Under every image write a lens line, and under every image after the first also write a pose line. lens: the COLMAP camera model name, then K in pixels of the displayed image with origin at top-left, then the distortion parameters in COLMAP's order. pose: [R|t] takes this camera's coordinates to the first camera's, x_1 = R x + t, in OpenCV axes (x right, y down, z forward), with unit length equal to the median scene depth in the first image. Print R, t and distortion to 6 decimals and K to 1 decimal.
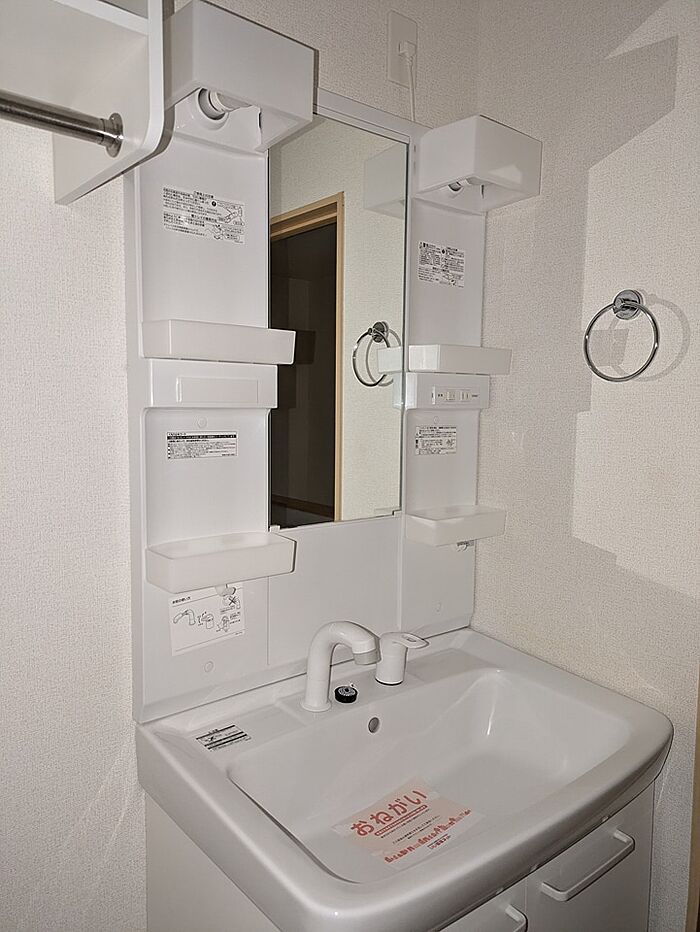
lens RADIAL K [[698.7, 0, 348.9], [0, 698.7, 466.7], [0, 0, 1]] dist [0.038672, -0.000484]
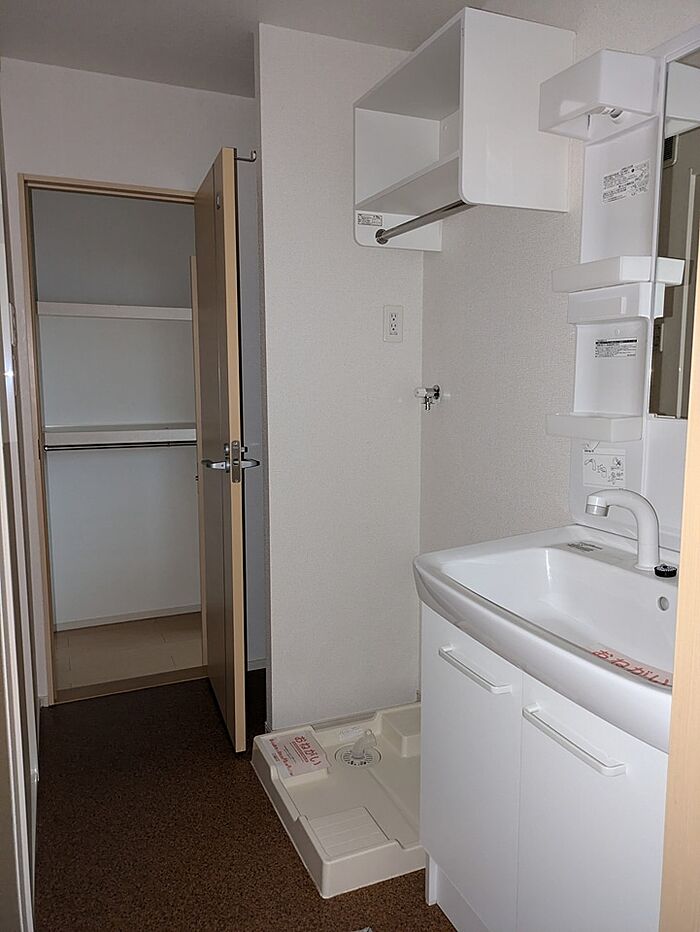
lens RADIAL K [[698.7, 0, 348.8], [0, 698.7, 465.9], [0, 0, 1]] dist [0.038672, -0.000484]
pose [[-0.269182, 0.114253, -0.956288, 1.350106], [-0.094609, 0.984999, 0.144314, 0.051307], [0.958431, 0.129321, -0.254335, 0.886125]]
